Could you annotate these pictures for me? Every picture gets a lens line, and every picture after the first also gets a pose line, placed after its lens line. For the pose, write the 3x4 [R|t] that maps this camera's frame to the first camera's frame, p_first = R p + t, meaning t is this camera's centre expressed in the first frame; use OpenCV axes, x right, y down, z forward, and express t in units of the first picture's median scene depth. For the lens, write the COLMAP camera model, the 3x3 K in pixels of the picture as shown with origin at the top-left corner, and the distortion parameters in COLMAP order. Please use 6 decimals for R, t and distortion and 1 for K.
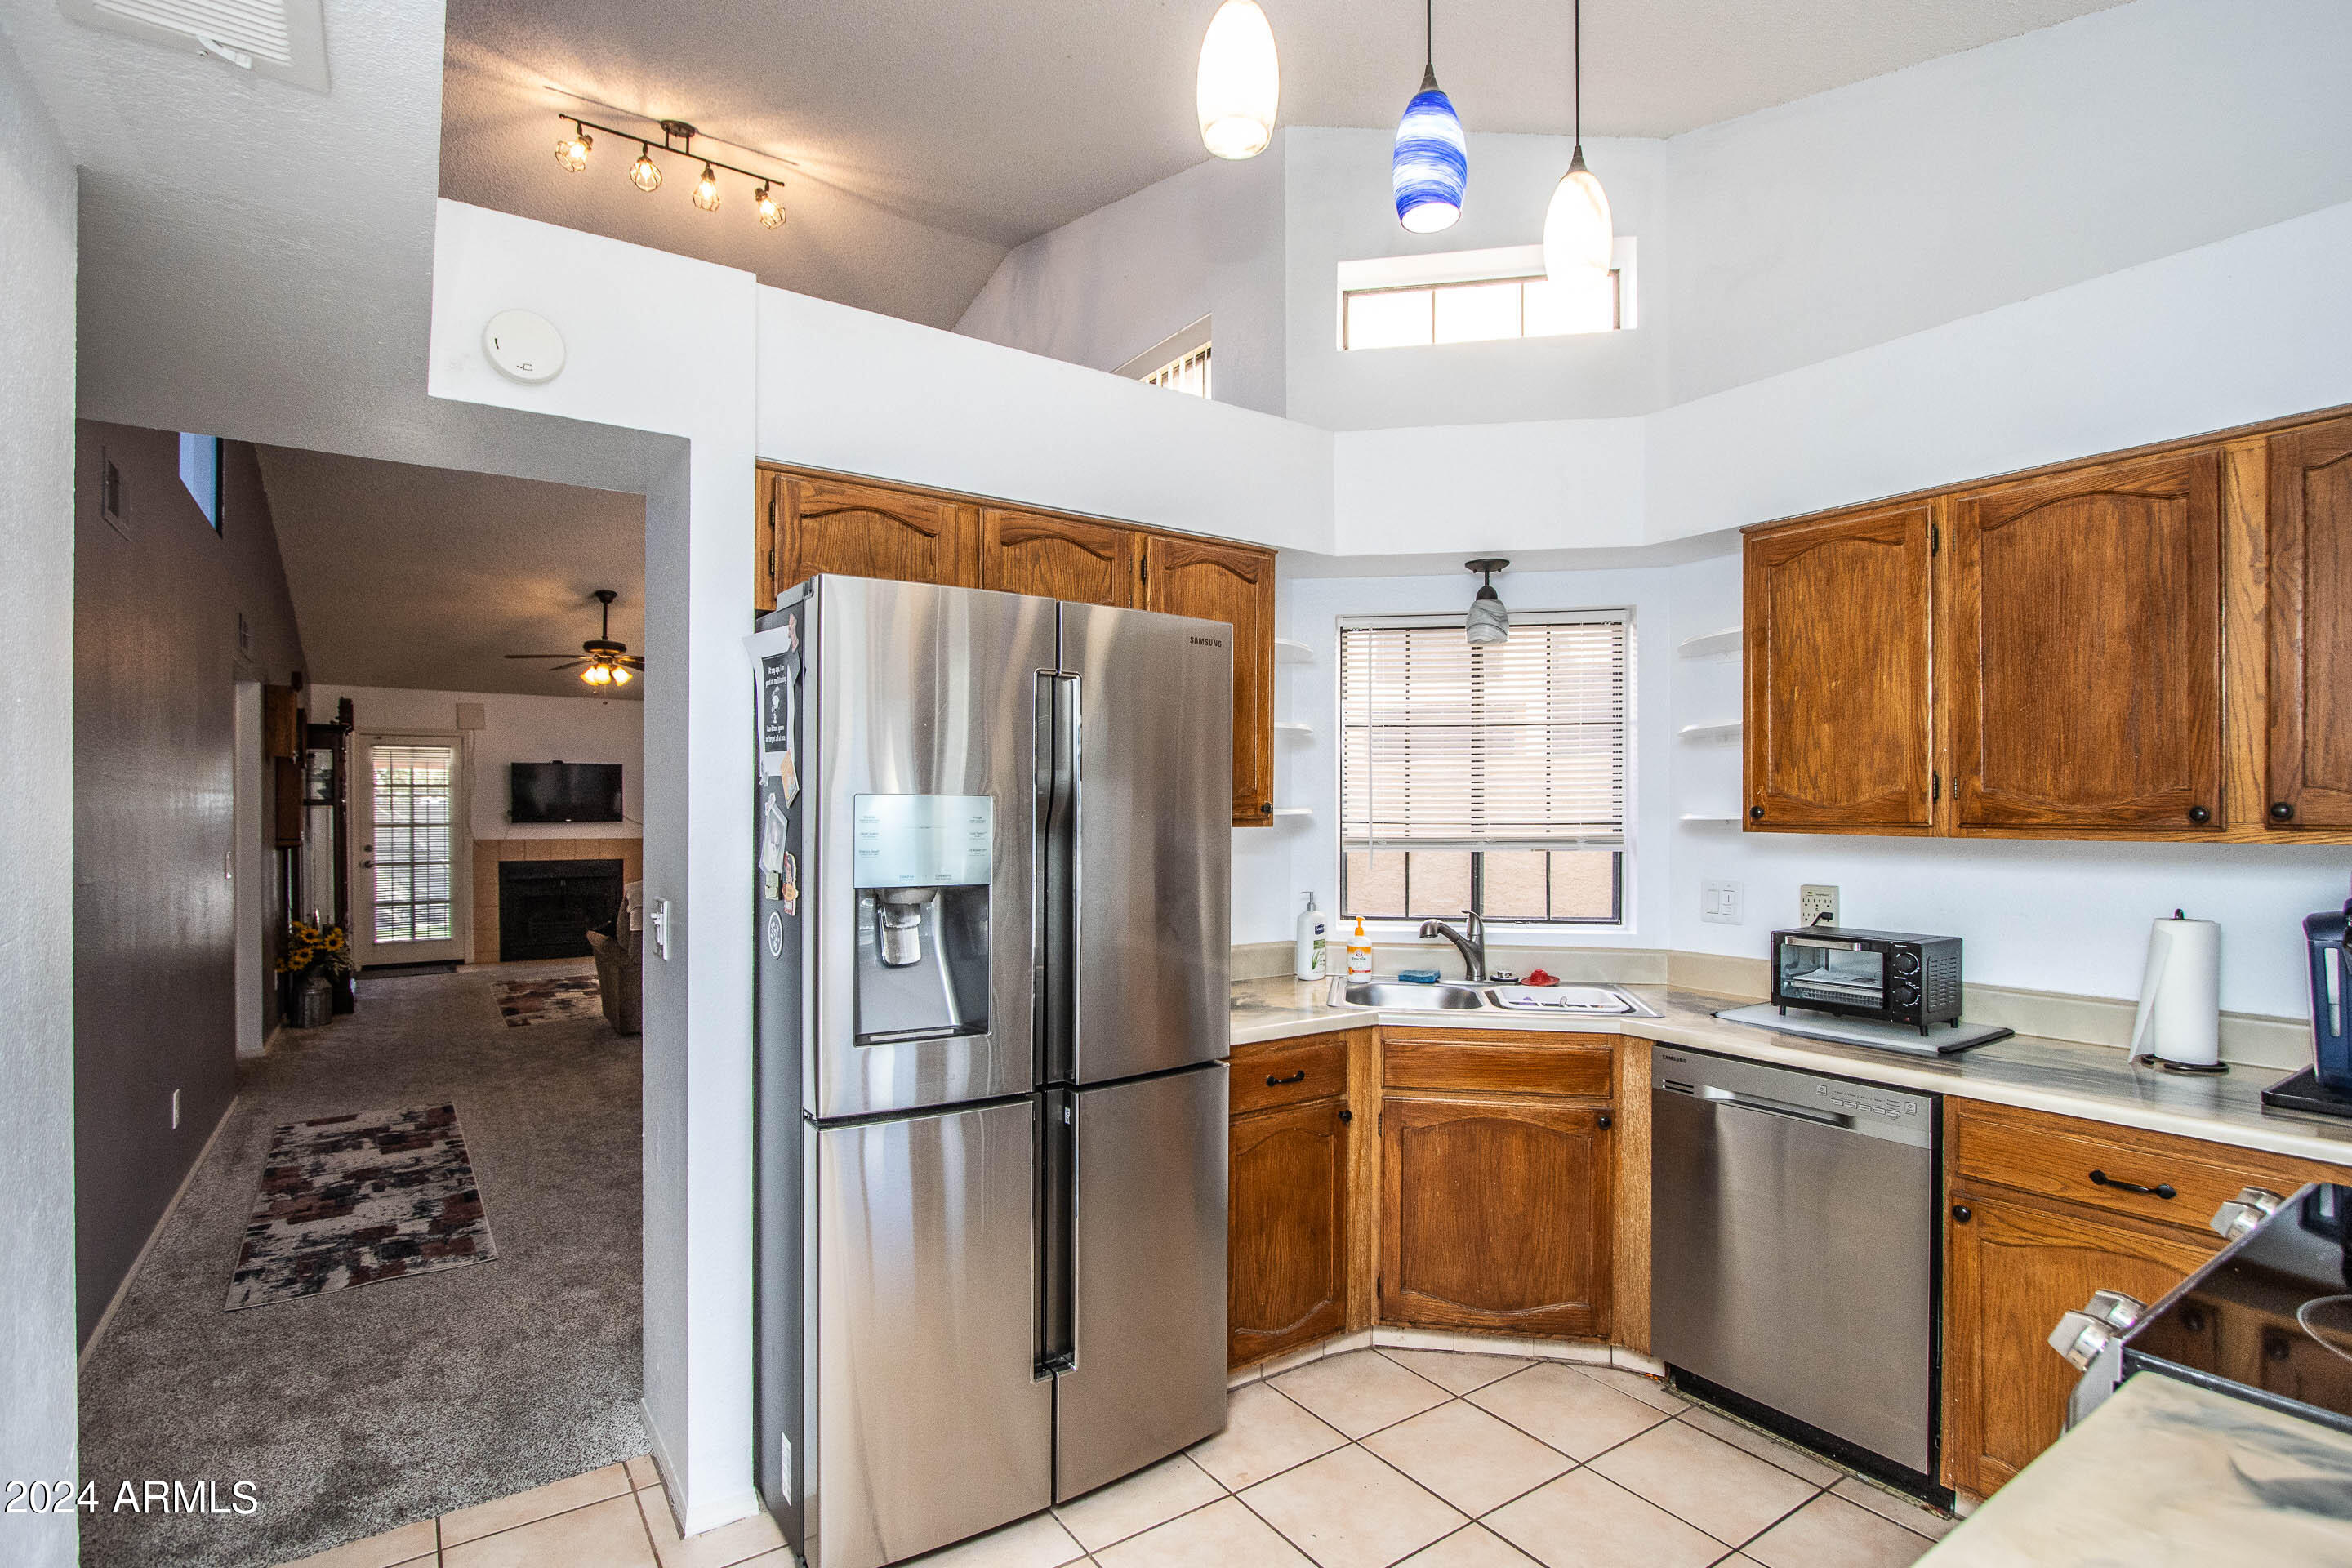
lens RADIAL K [[1126.4, 0, 1161.8], [0, 1126.4, 809.4], [0, 0, 1]] dist [-0.013364, 0.000976]
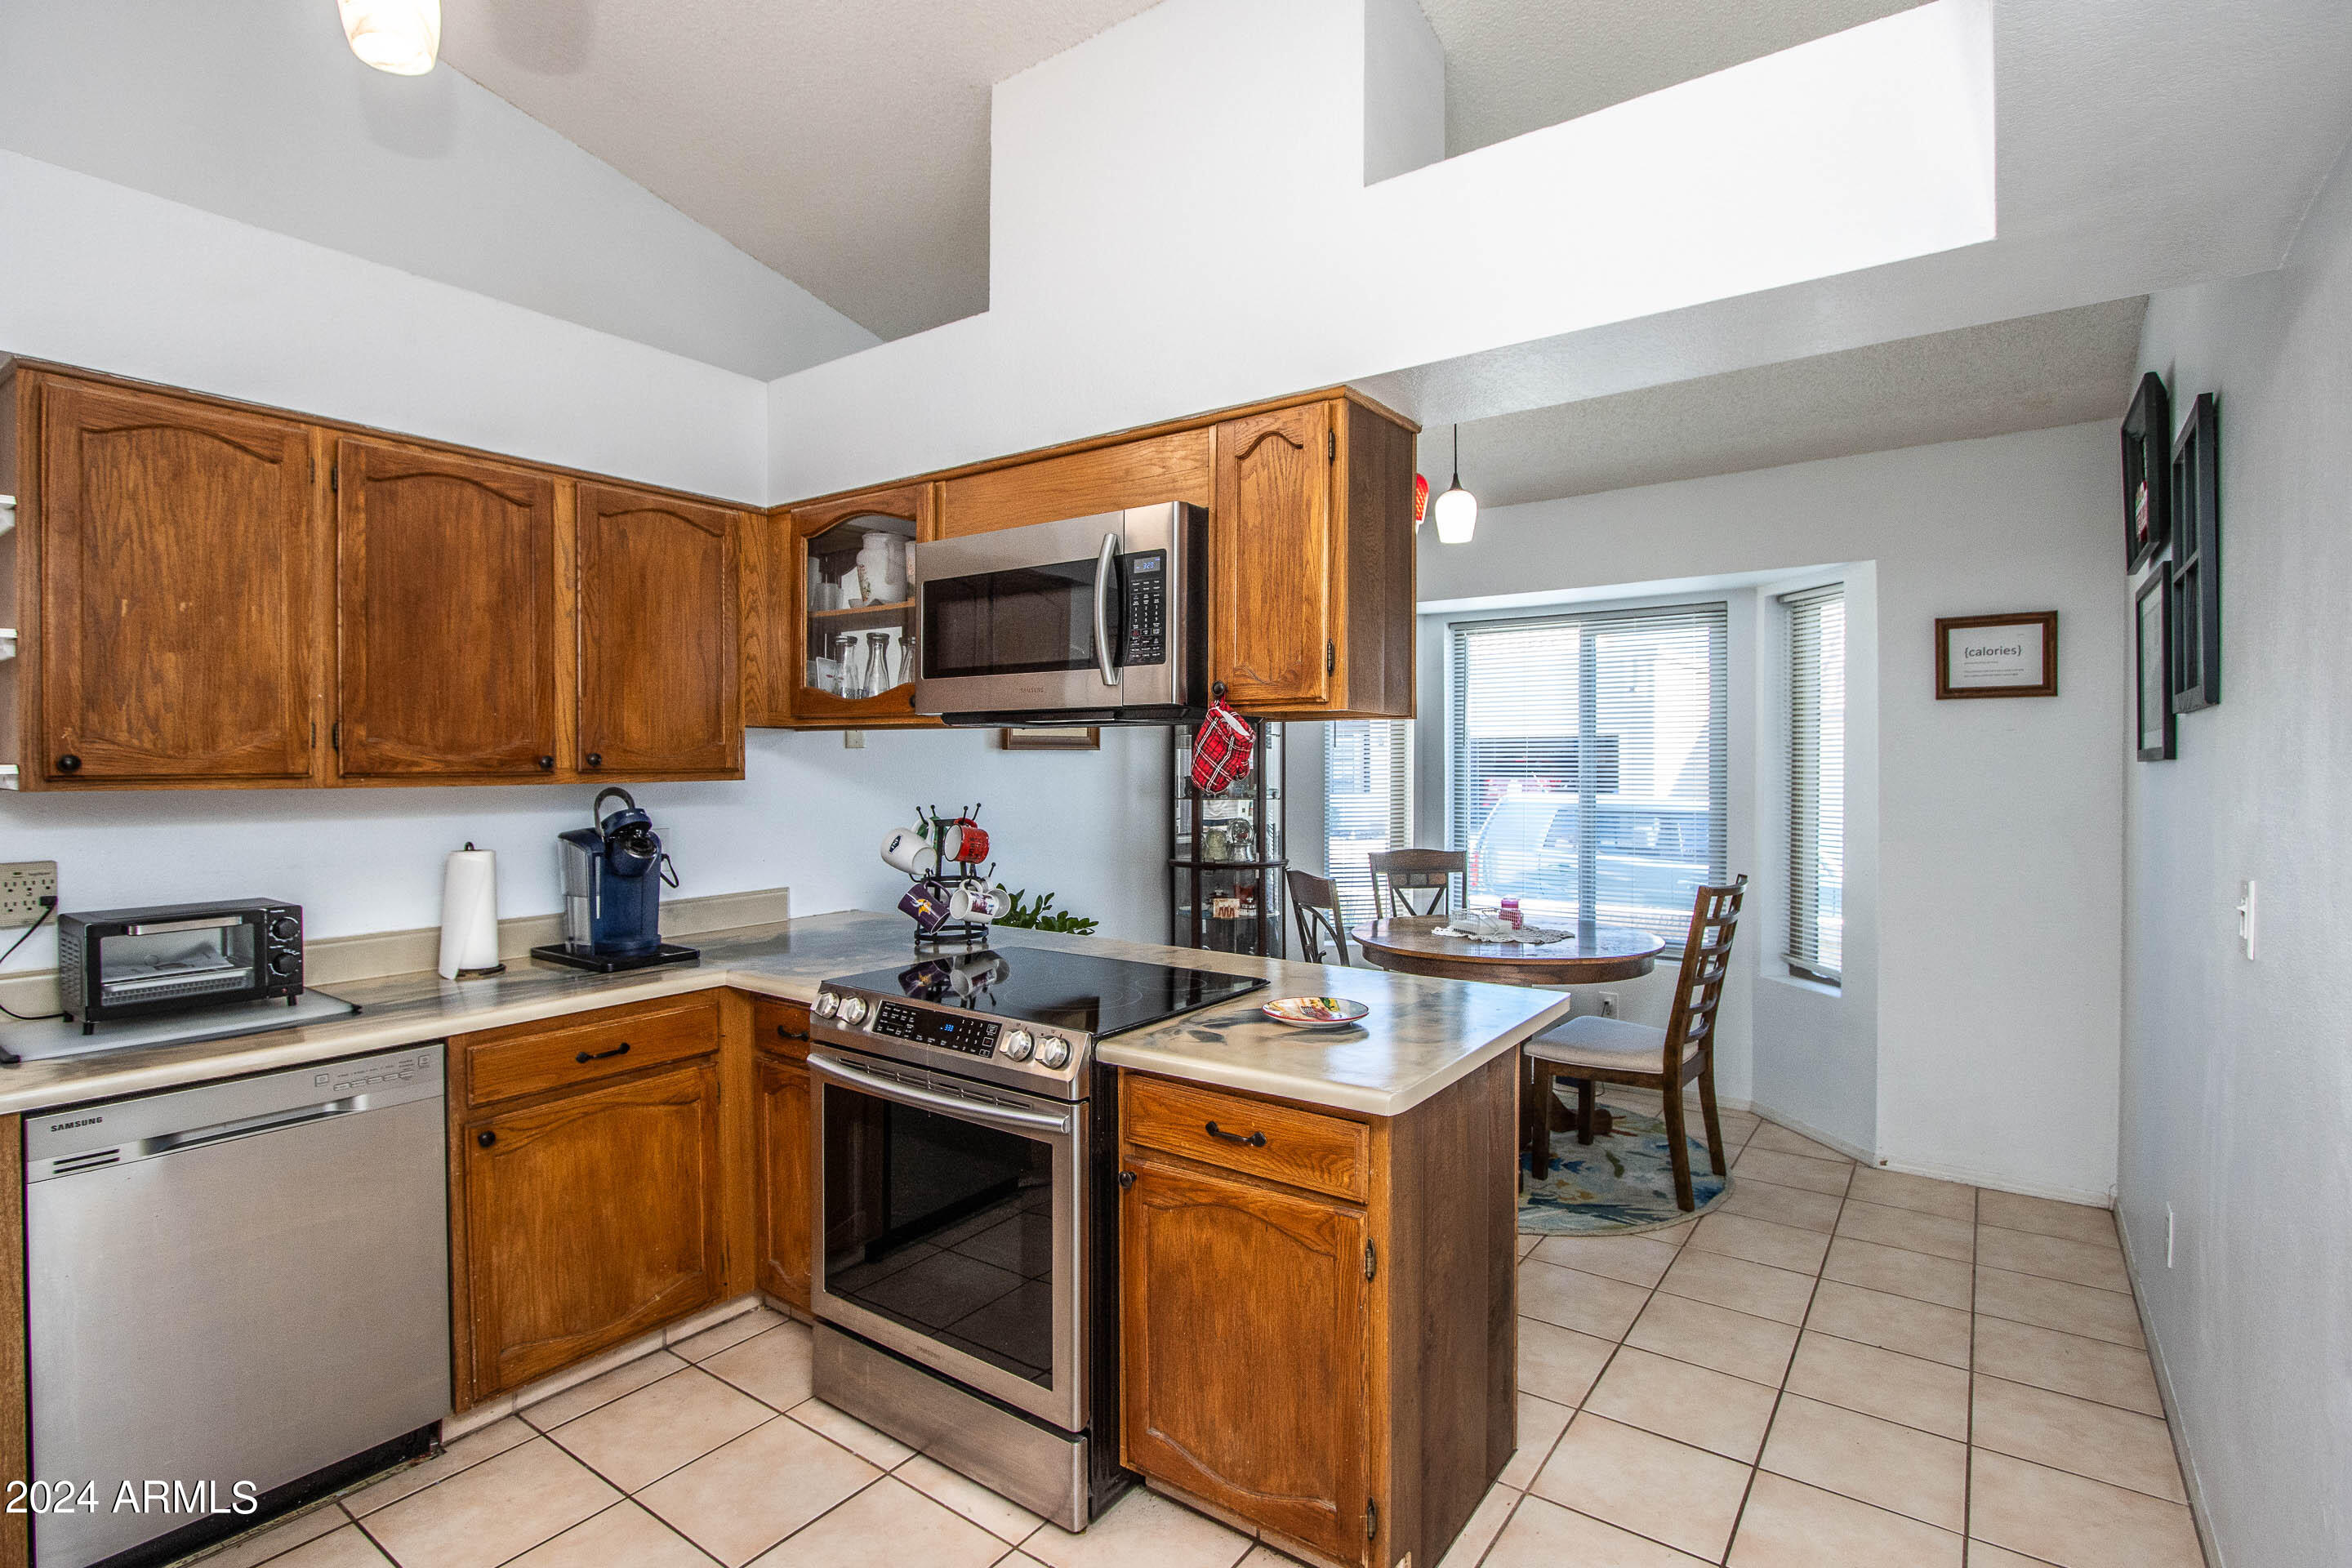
lens RADIAL K [[1155.0, 0, 1122.0], [0, 1155.0, 773.7], [0, 0, 1]] dist [-0.004917, -0.000014]
pose [[-0.315913, -0.011274, 0.948721, -0.440558], [0.003909, 0.999905, 0.013184, 0.002070], [-0.948780, 0.007874, -0.315839, 0.665364]]
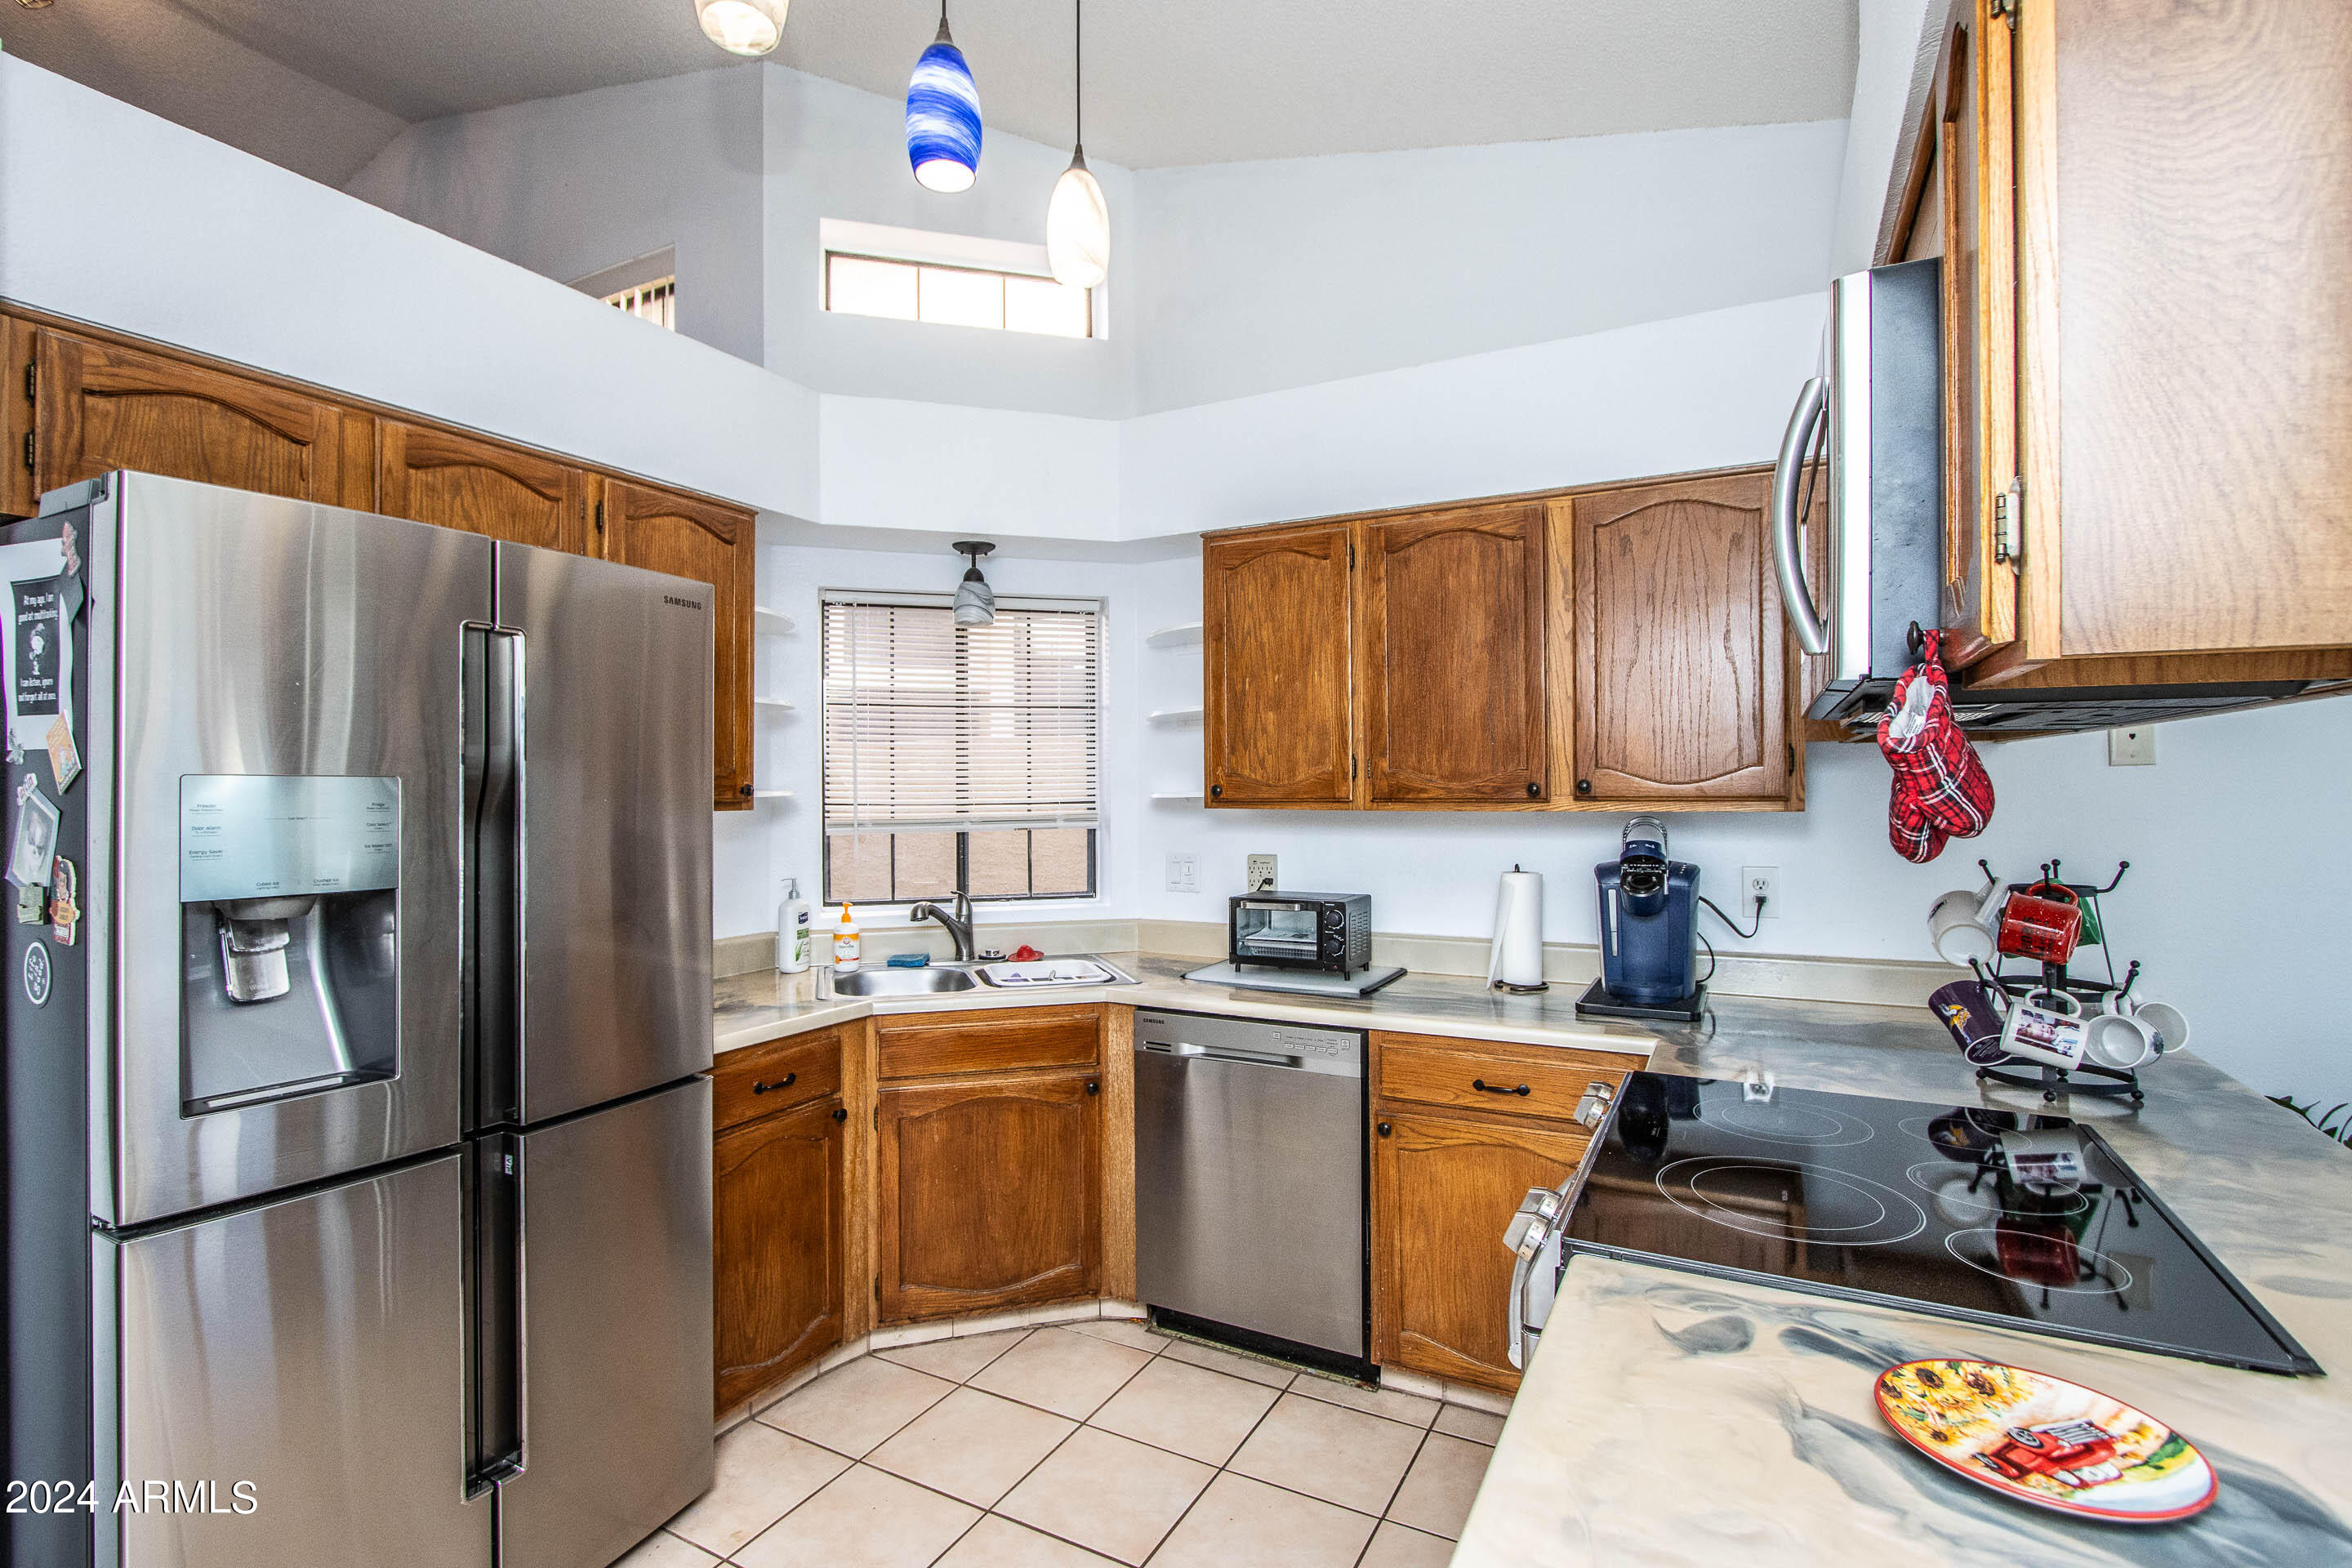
lens RADIAL K [[1106.5, 0, 1152.8], [0, 1106.5, 781.8], [0, 0, 1]] dist [-0.018925, 0.004307]
pose [[0.891754, -0.004145, 0.452502, -0.023497], [0.007754, 0.999951, -0.006121, 0.000206], [-0.452454, 0.008967, 0.891742, 0.060230]]
